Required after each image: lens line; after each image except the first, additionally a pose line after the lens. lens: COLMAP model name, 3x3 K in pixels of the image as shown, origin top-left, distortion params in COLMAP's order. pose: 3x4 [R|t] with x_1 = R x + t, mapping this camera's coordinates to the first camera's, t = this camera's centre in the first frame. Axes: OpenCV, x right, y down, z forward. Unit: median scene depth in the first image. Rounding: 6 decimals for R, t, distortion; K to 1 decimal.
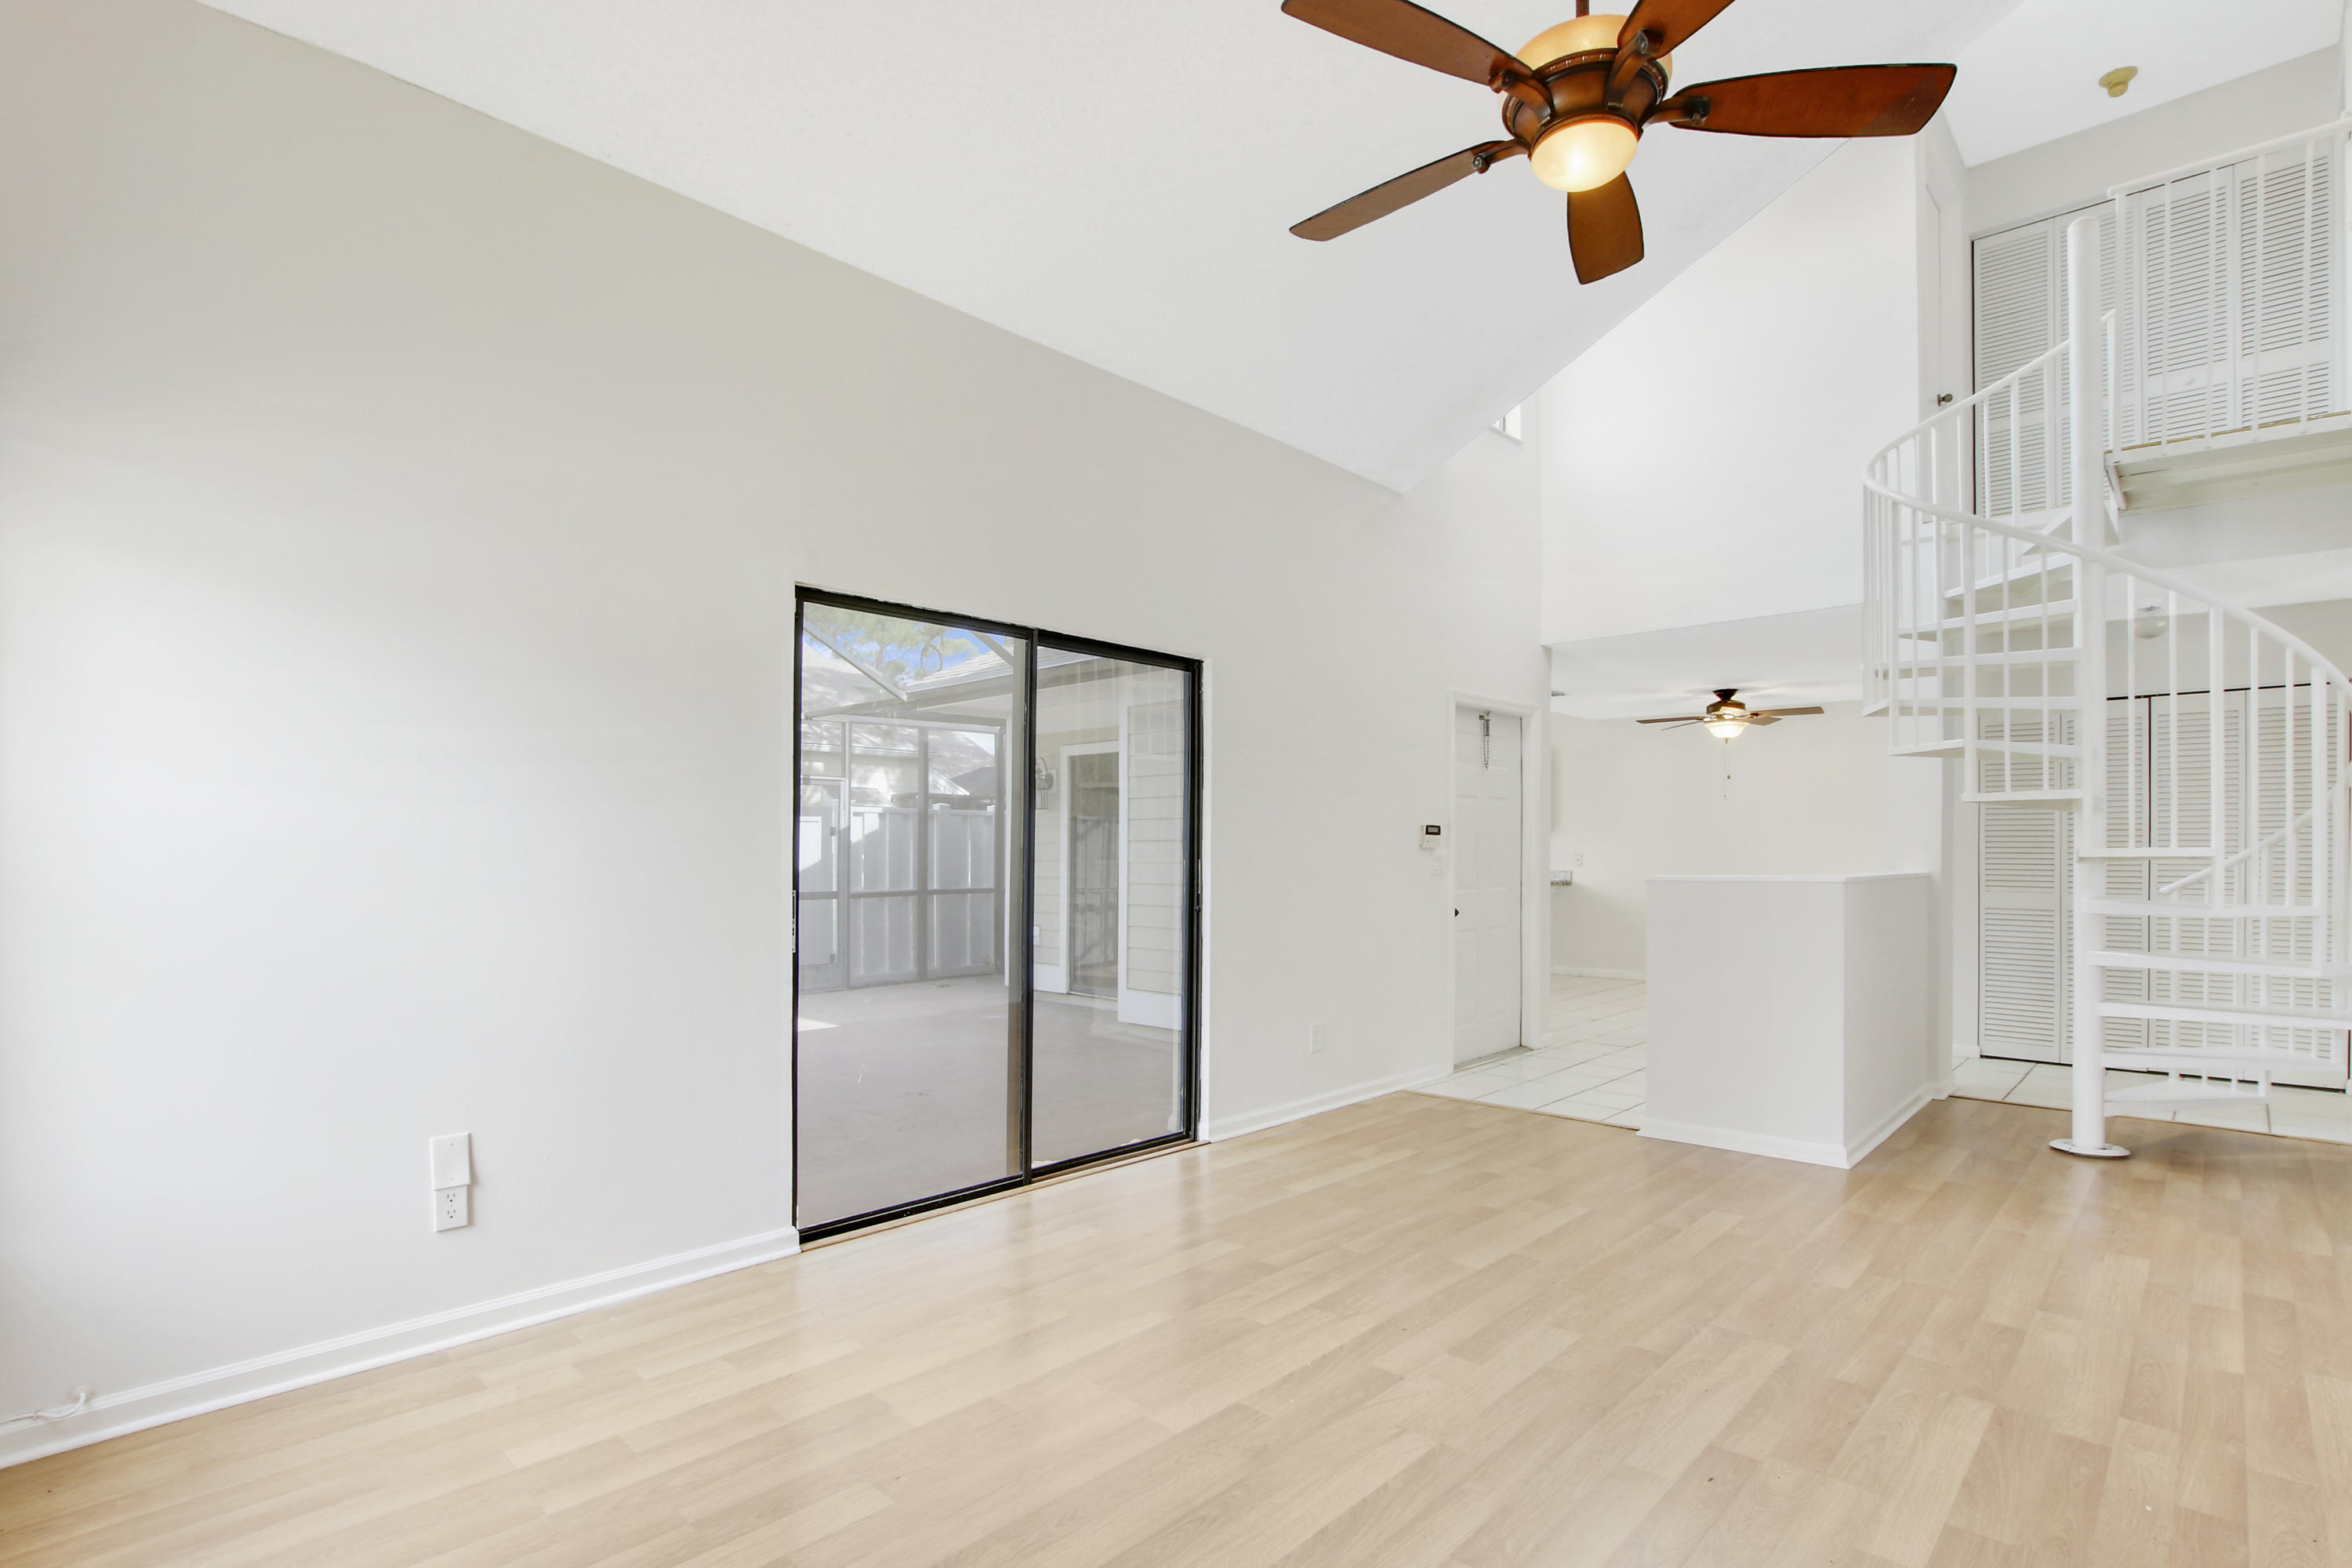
lens RADIAL K [[1103.1, 0, 1186.2], [0, 1103.1, 813.2], [0, 0, 1]] dist [-0.026062, -0.000449]
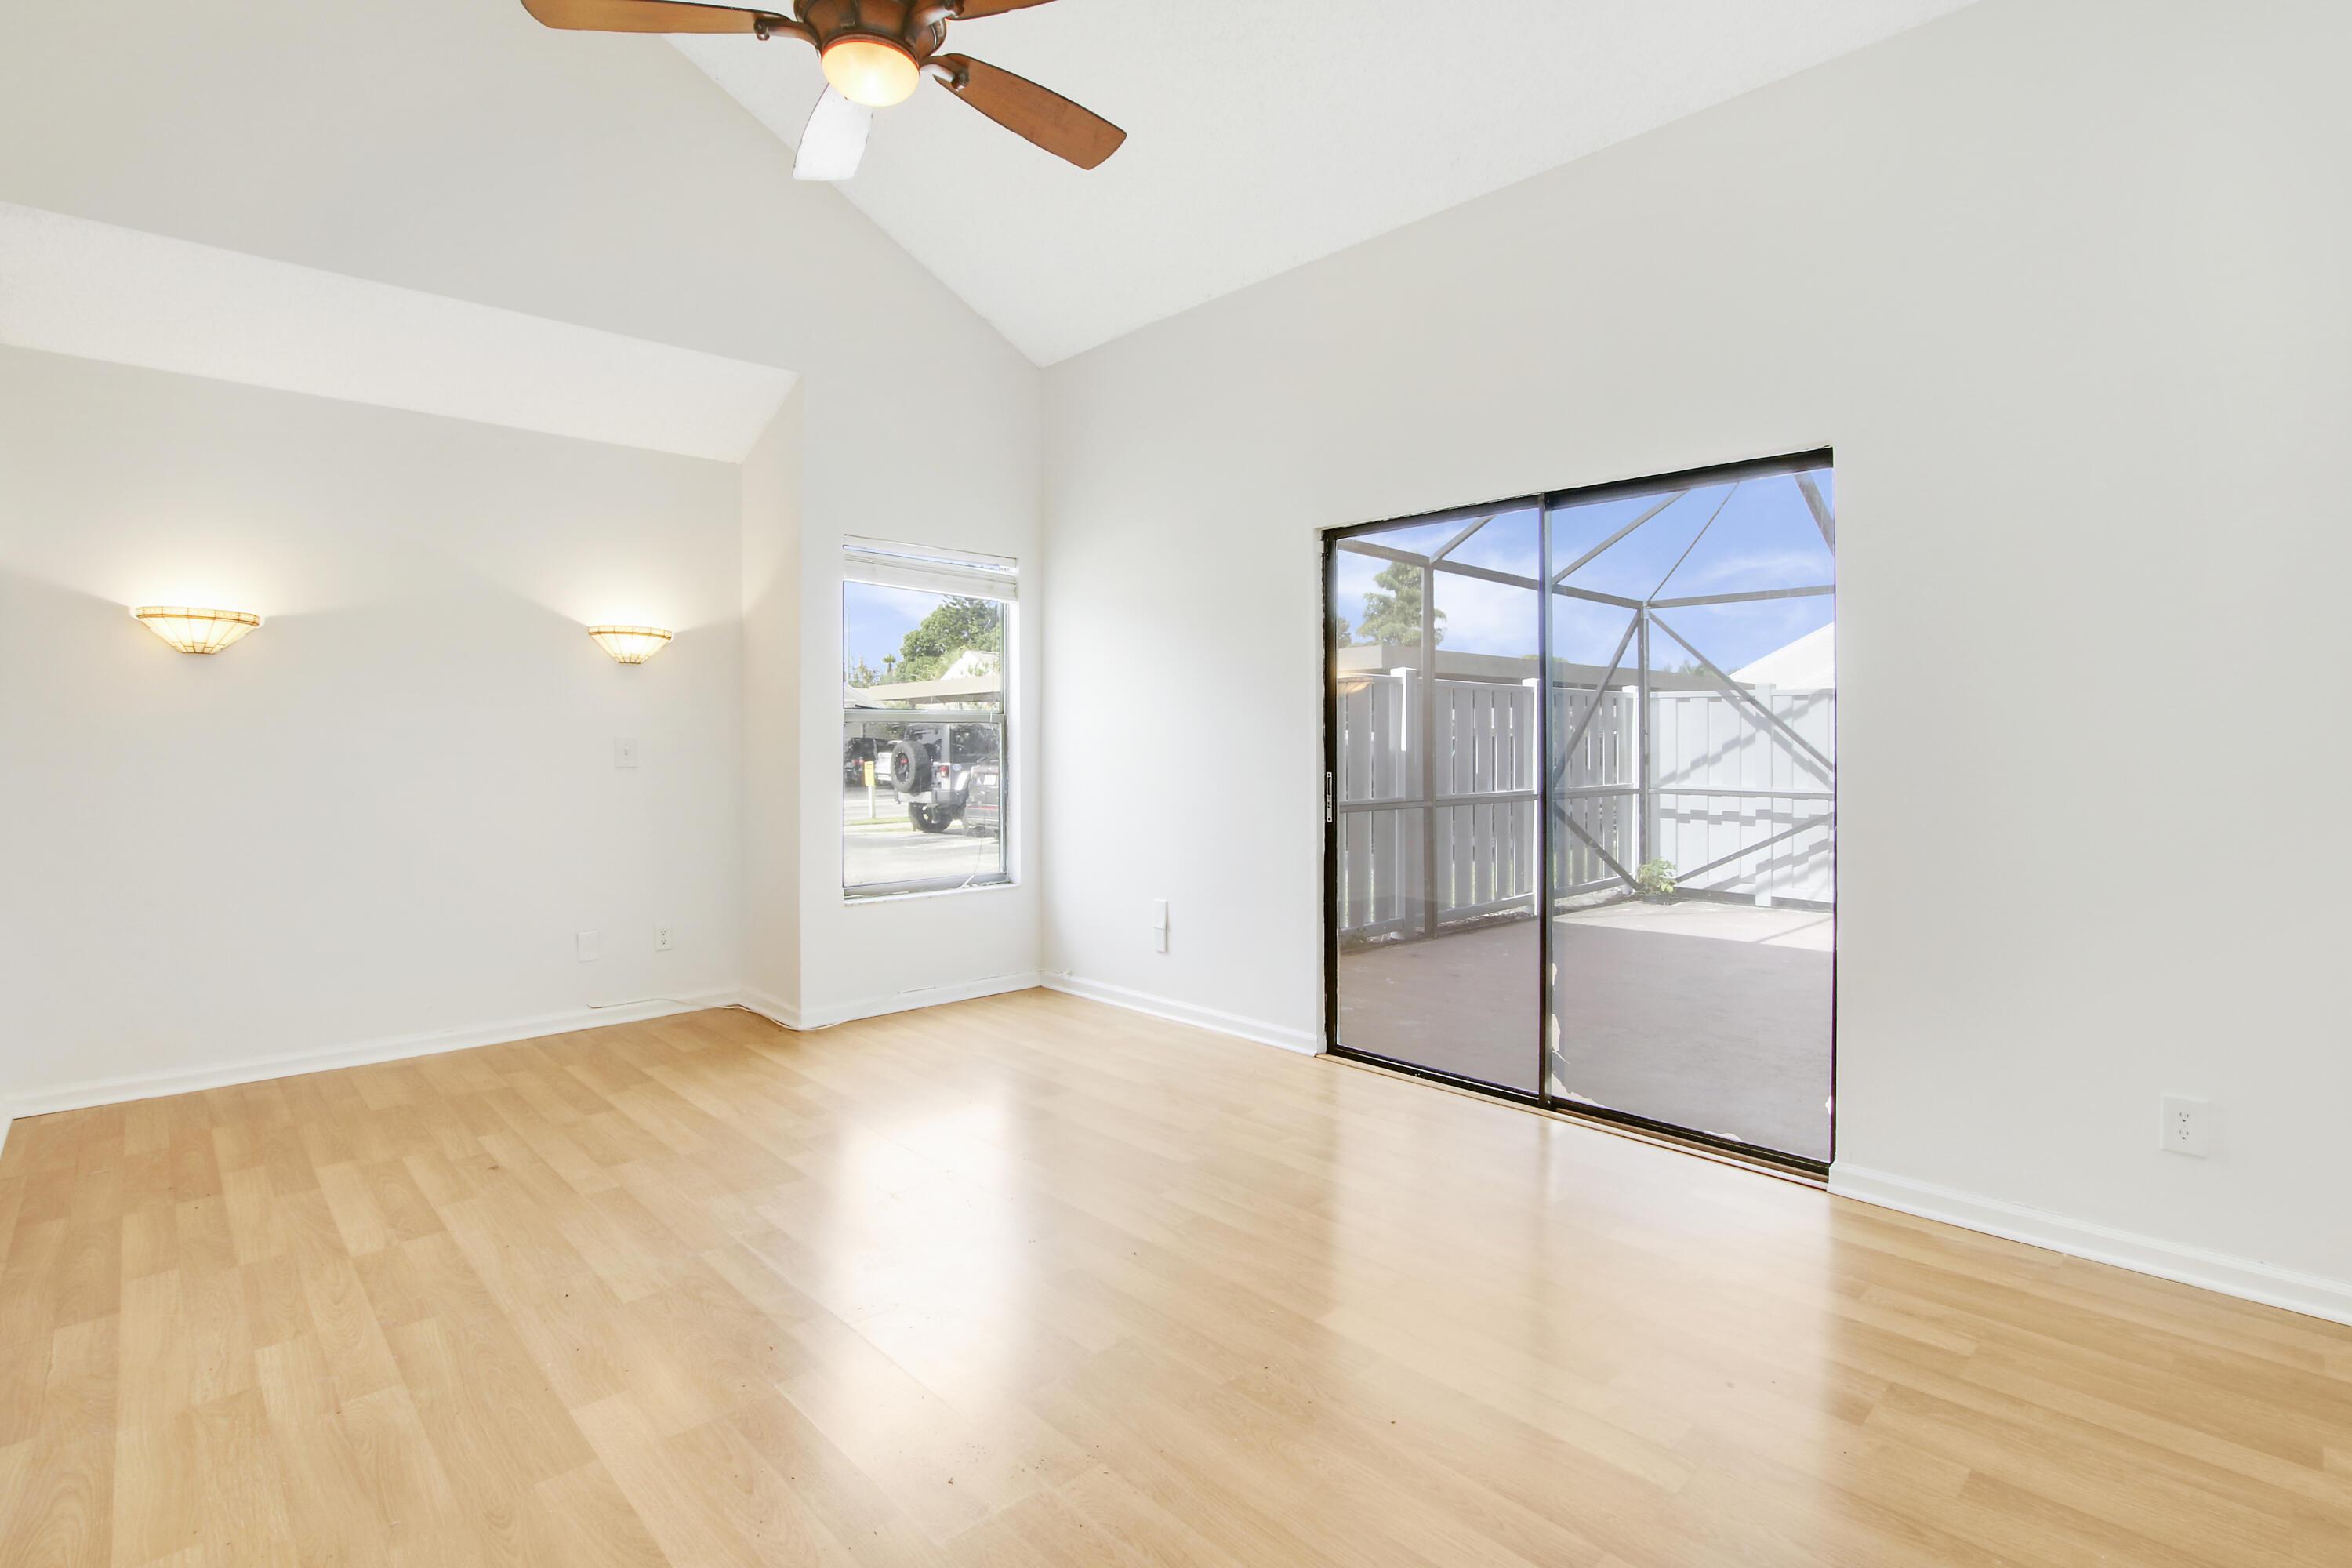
lens RADIAL K [[1102.0, 0, 1176.5], [0, 1102.0, 743.8], [0, 0, 1]] dist [-0.030753, -0.000235]
pose [[-0.052071, -0.002819, -0.998639, 1.116434], [0.036552, 0.999321, -0.004727, 0.041946], [0.997974, -0.036749, -0.051932, 1.085063]]
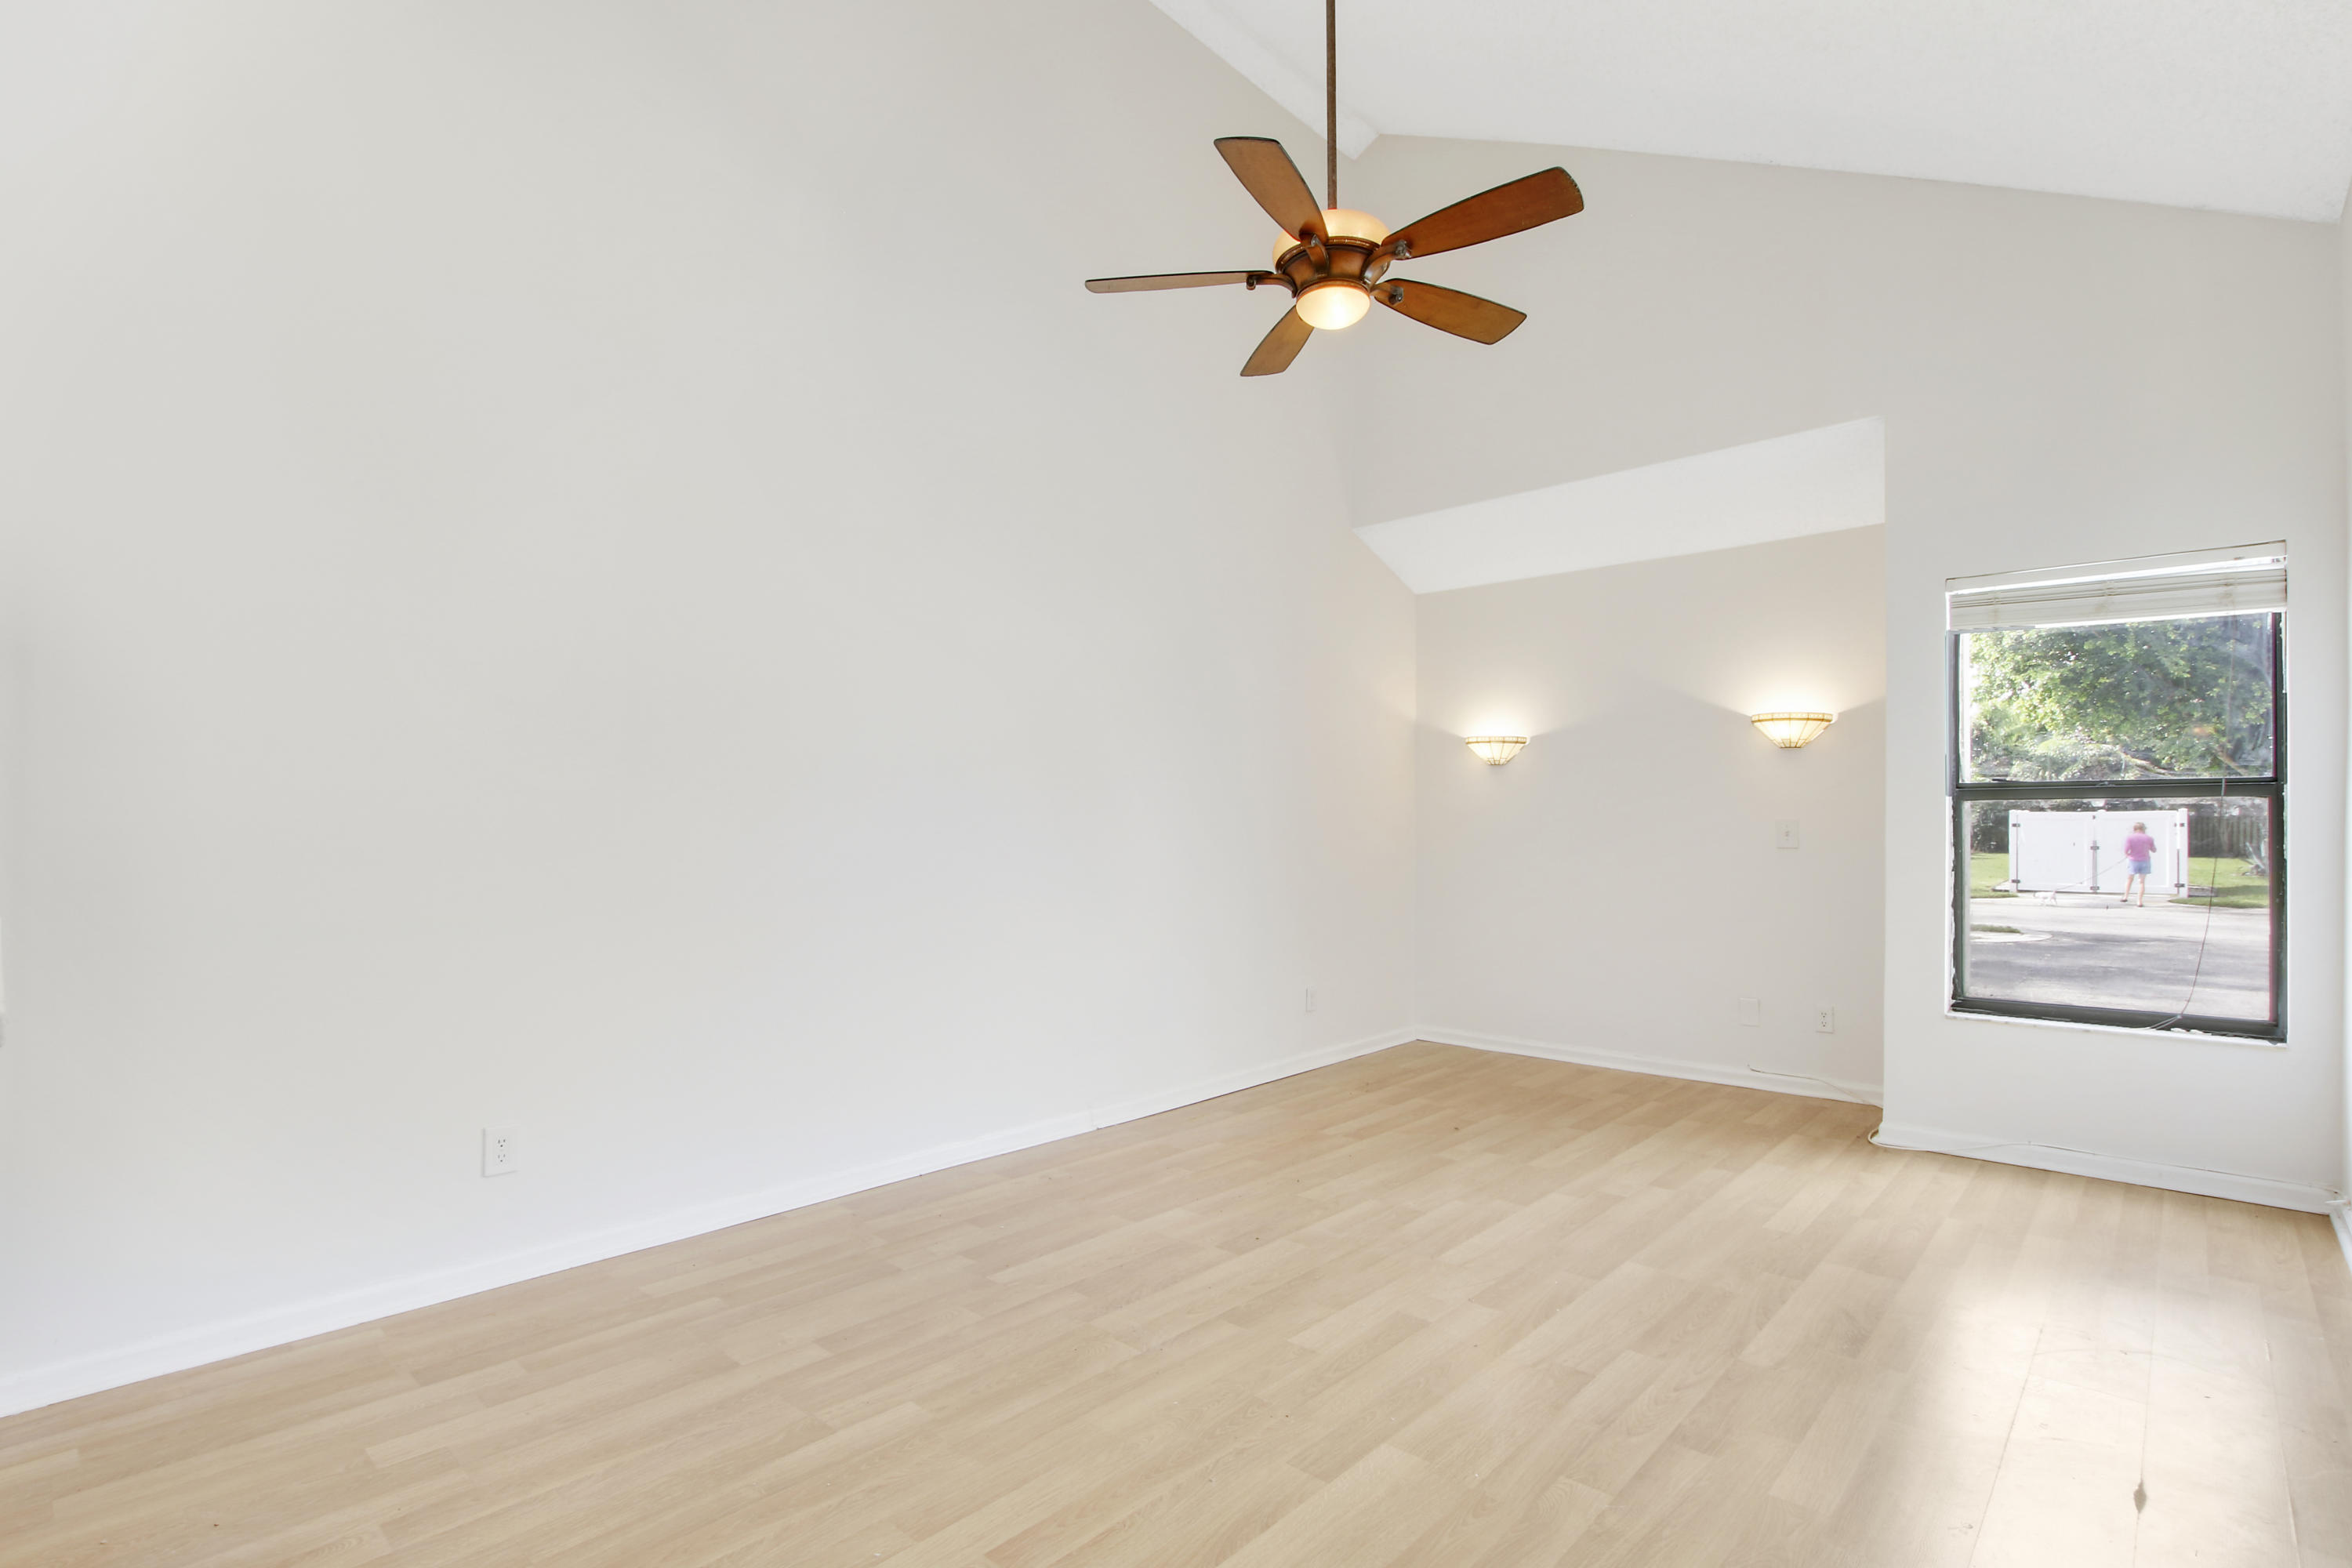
lens RADIAL K [[1103.1, 0, 1186.2], [0, 1103.1, 813.2], [0, 0, 1]] dist [-0.026062, -0.000449]
pose [[-0.999770, -0.002754, -0.021283, 0.459568], [-0.001909, 0.999213, -0.039614, 0.055126], [0.021375, -0.039564, -0.998988, 1.914127]]
